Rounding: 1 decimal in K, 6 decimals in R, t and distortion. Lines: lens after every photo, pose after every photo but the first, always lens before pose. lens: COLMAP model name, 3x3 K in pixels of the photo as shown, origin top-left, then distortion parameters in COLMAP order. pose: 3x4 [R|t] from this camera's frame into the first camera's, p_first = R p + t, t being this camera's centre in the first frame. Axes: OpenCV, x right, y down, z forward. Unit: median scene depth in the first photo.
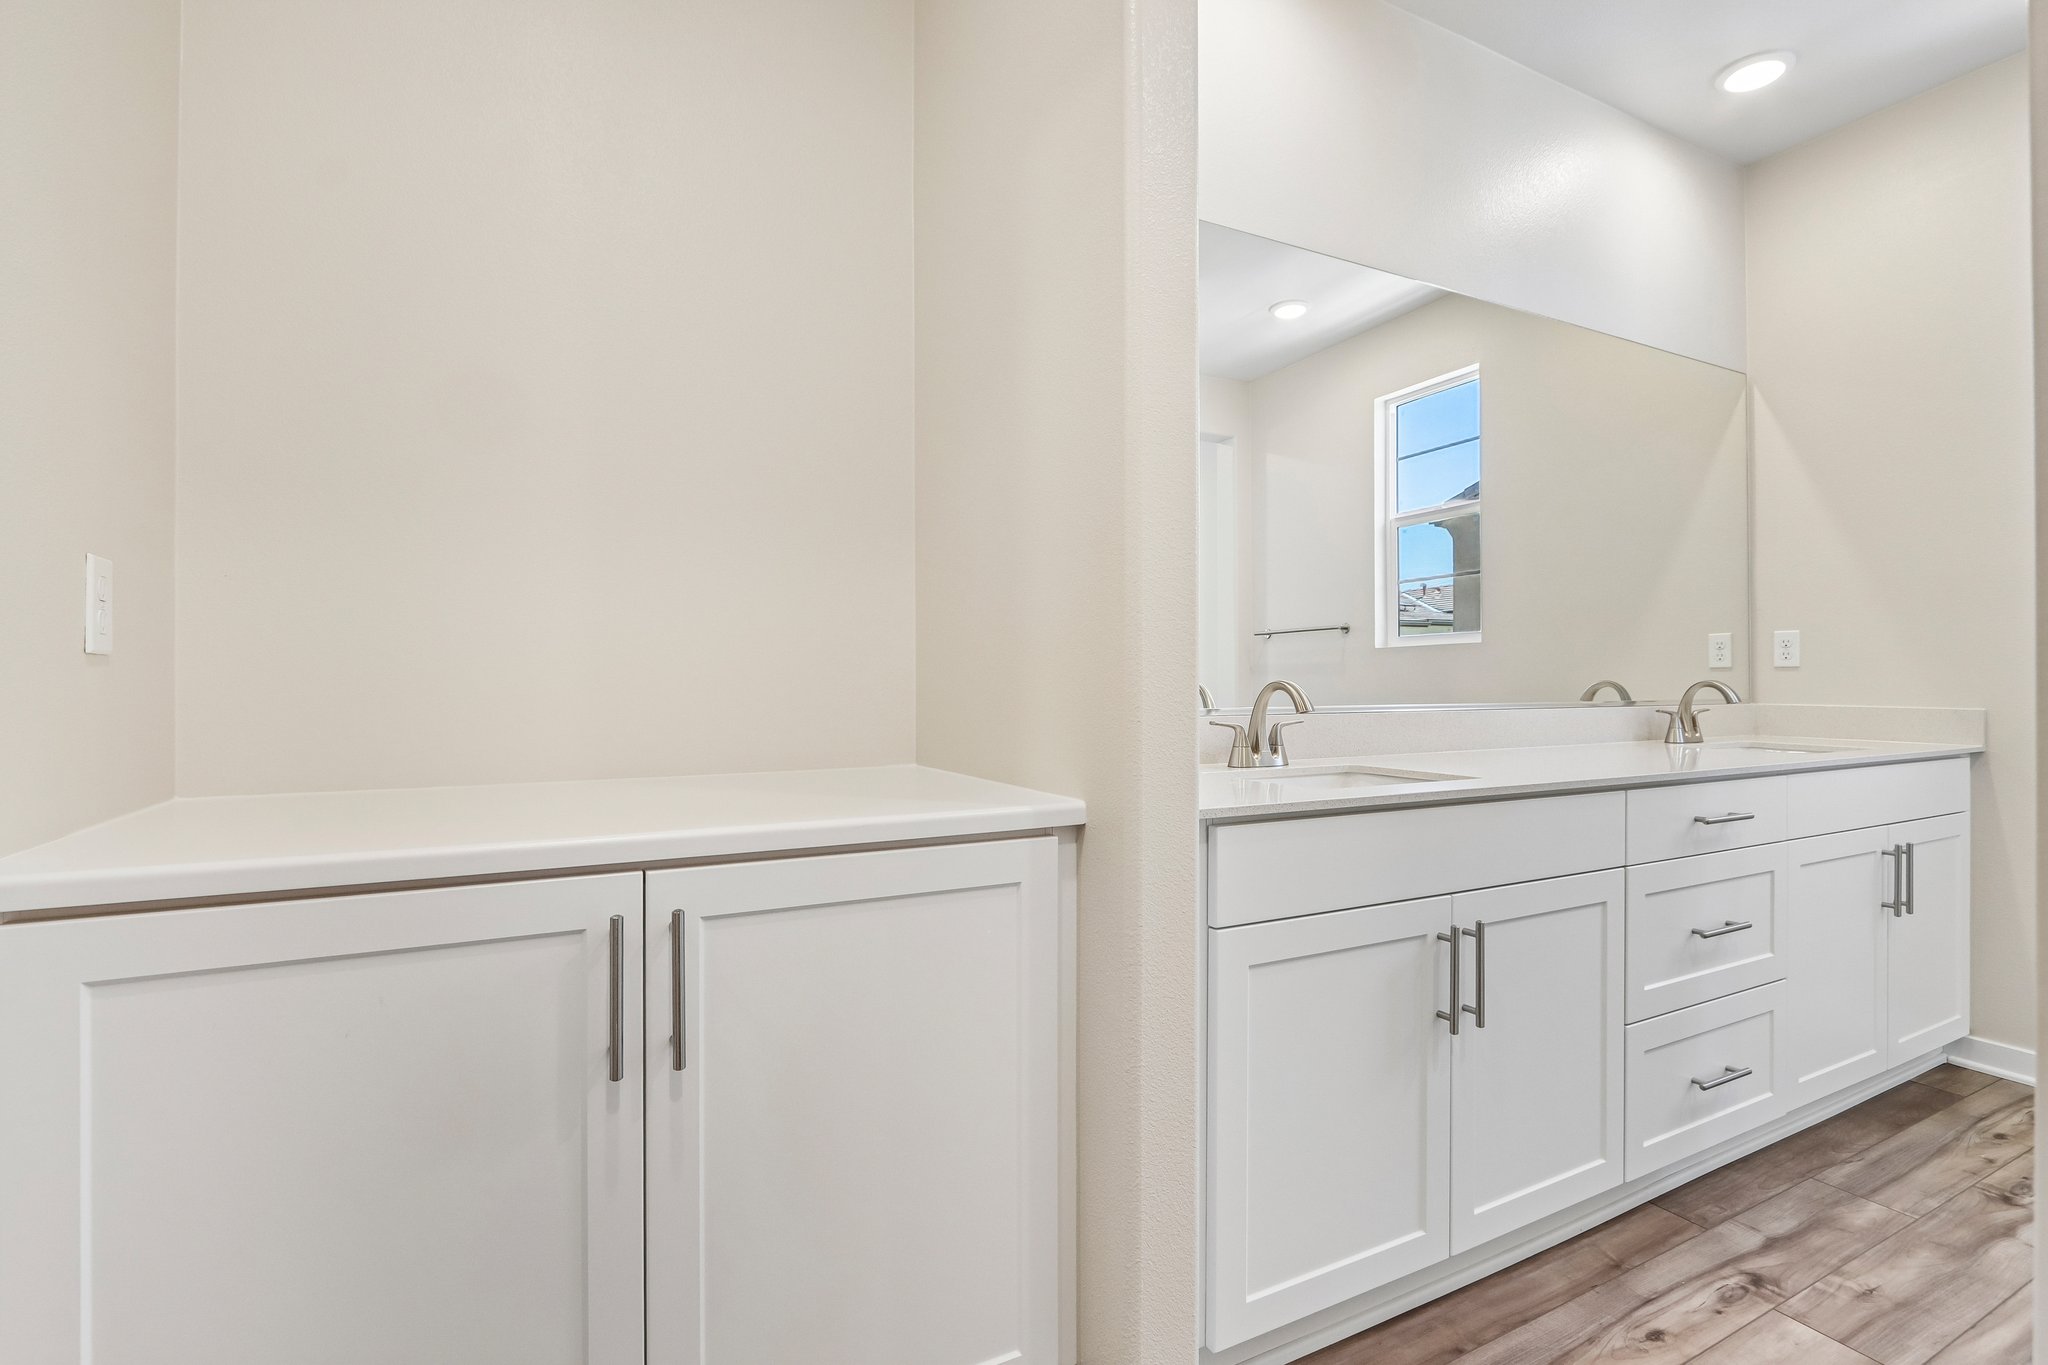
lens RADIAL K [[954.6, 0, 1021.8], [0, 954.6, 667.1], [0, 0, 1]] dist [-0.005089, 0.000603]
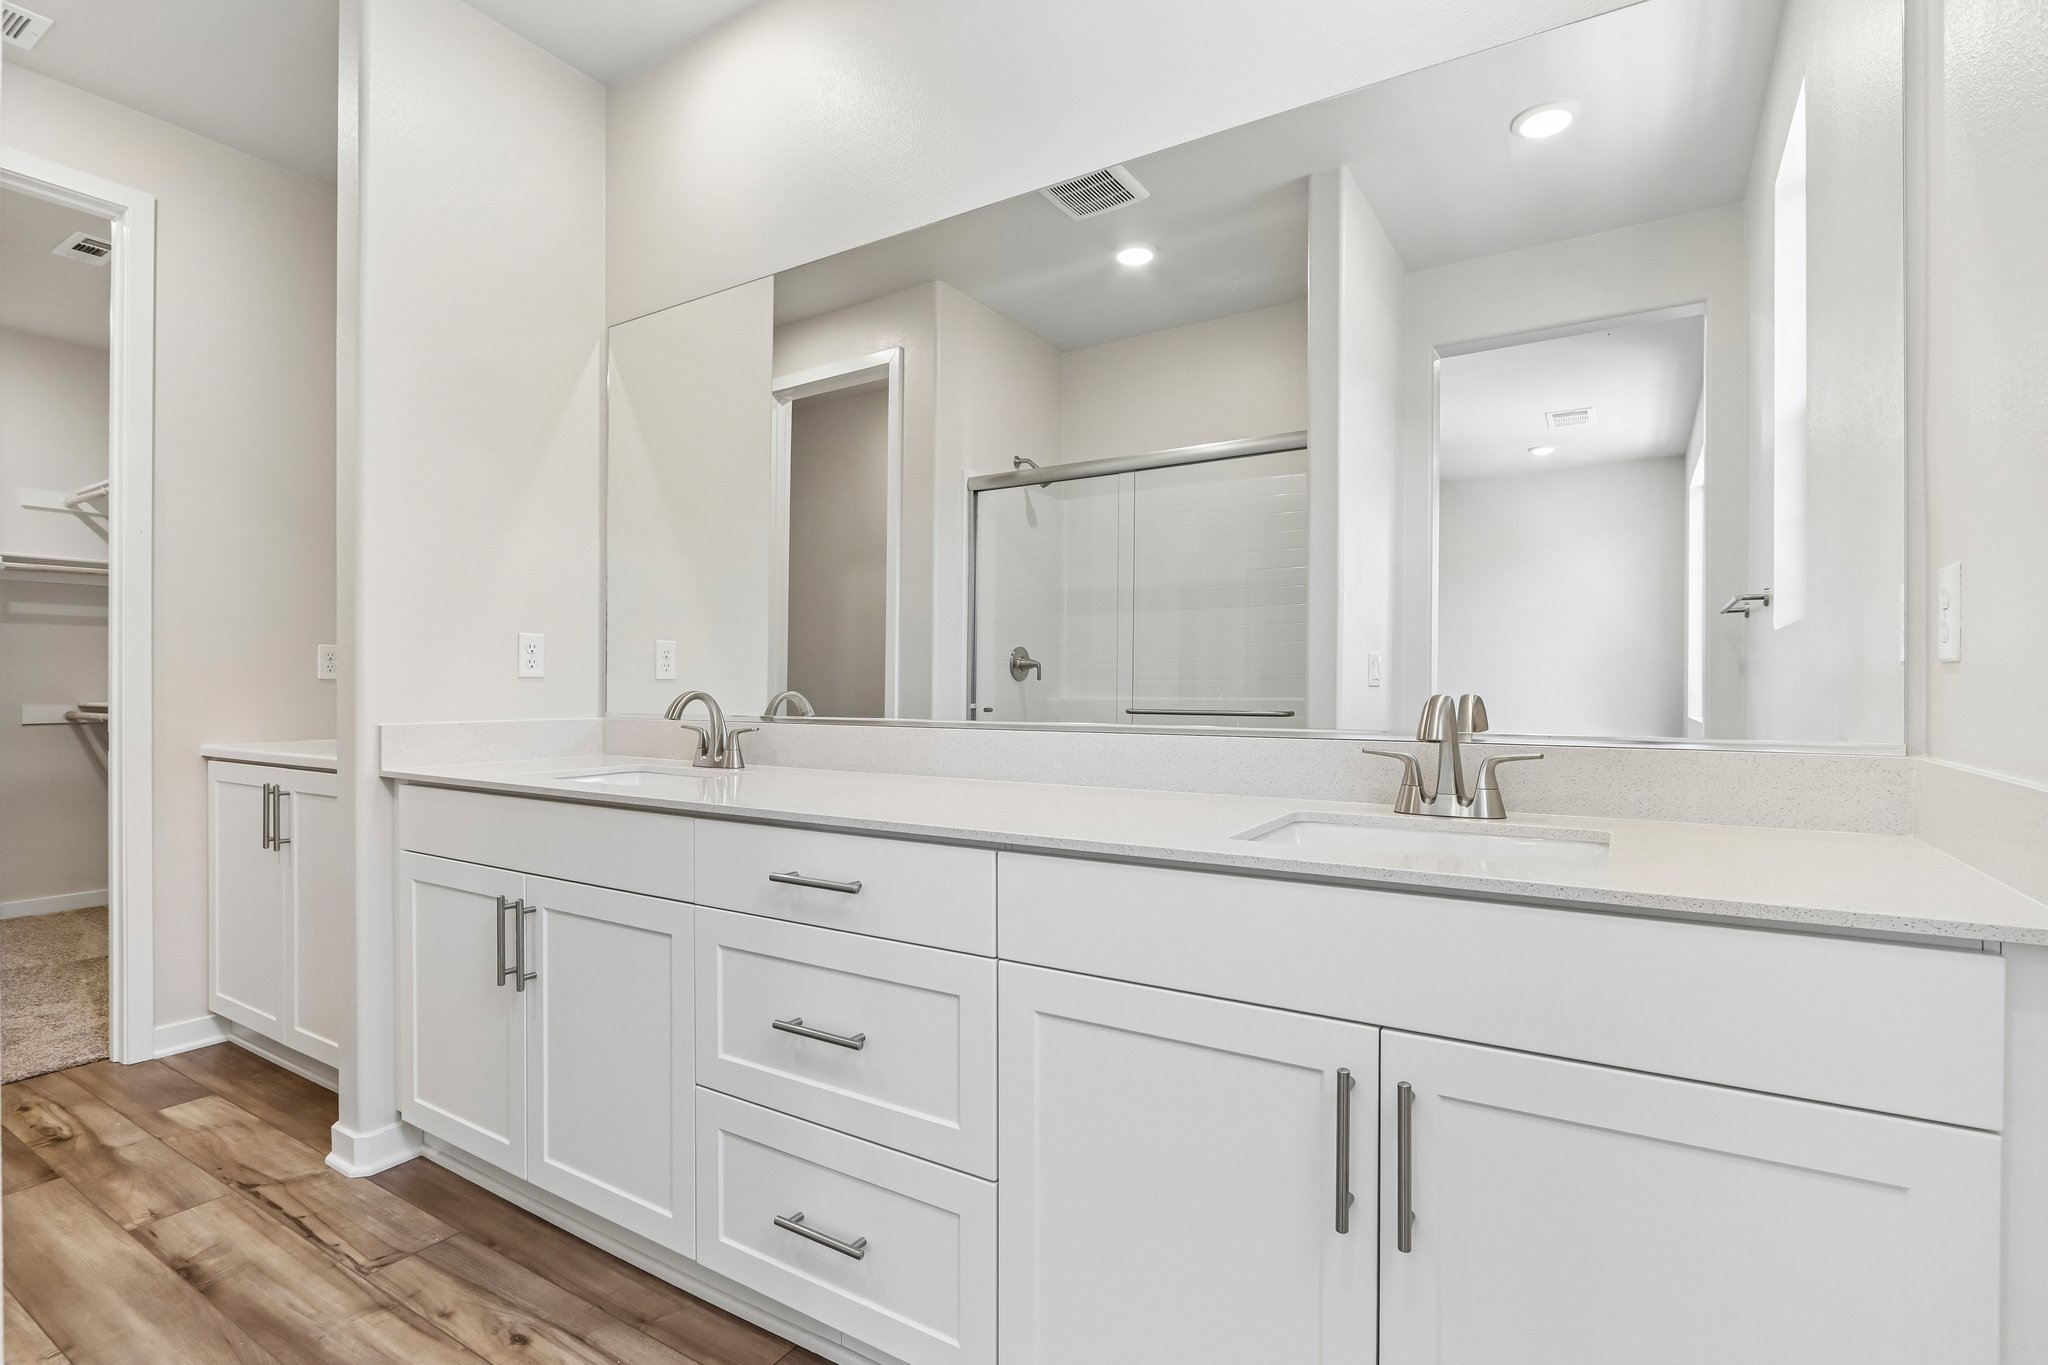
lens RADIAL K [[954.6, 0, 1032.0], [0, 954.6, 694.6], [0, 0, 1]] dist [-0.005089, 0.000603]
pose [[0.510790, 0.007800, -0.859670, 1.736963], [0.003694, 0.999930, 0.011267, 0.007743], [0.859698, -0.008931, 0.510725, 0.921111]]
